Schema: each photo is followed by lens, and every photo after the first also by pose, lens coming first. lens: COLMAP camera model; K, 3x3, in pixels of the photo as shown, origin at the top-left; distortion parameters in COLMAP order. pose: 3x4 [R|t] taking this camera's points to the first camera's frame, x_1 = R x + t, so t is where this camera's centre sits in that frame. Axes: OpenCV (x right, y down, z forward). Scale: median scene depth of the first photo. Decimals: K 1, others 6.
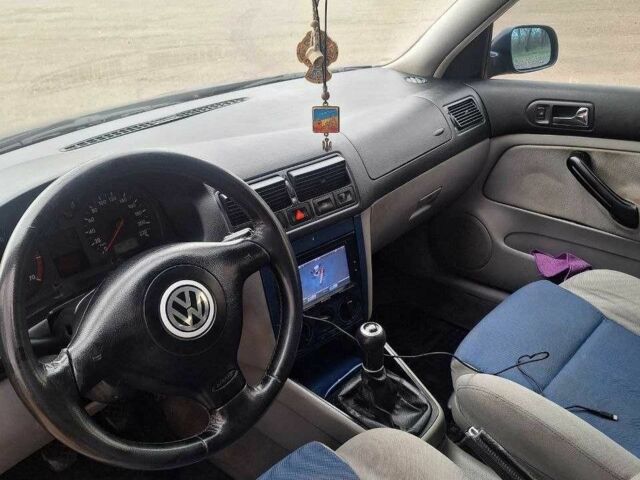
lens RADIAL K [[604.9, 0, 316.4], [0, 604.9, 236.4], [0, 0, 1]] dist [0.032343, 0.000000]
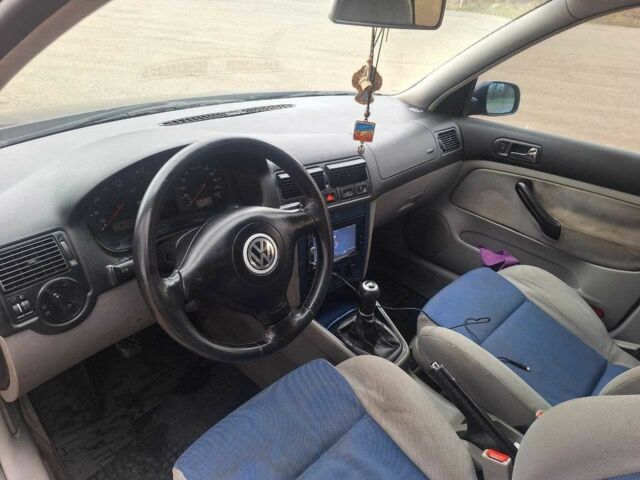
lens RADIAL K [[454.2, 0, 314.0], [0, 454.2, 237.0], [0, 0, 1]] dist [0.049310, -0.021638]
pose [[0.989682, 0.135583, 0.046326, -0.093223], [-0.137727, 0.989368, 0.046724, 0.009981], [-0.039498, -0.052622, 0.997833, -0.035603]]
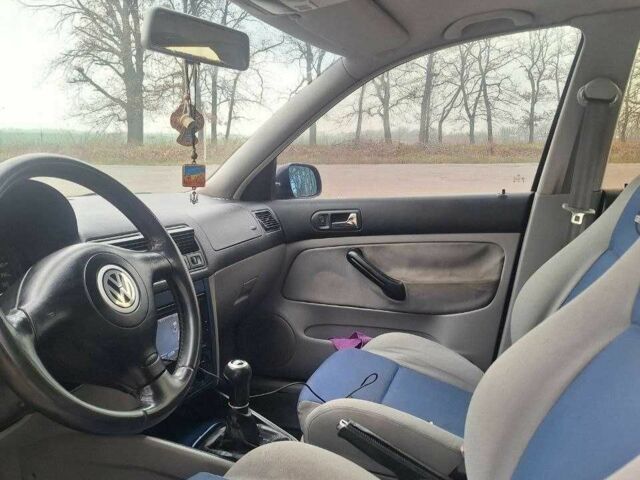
lens RADIAL K [[604.9, 0, 317.7], [0, 604.9, 238.4], [0, 0, 1]] dist [0.032343, 0.000000]
pose [[0.901018, 0.001918, 0.433777, -0.236180], [0.144768, 0.941327, -0.304868, 0.271420], [-0.408911, 0.337489, 0.847876, -0.067090]]
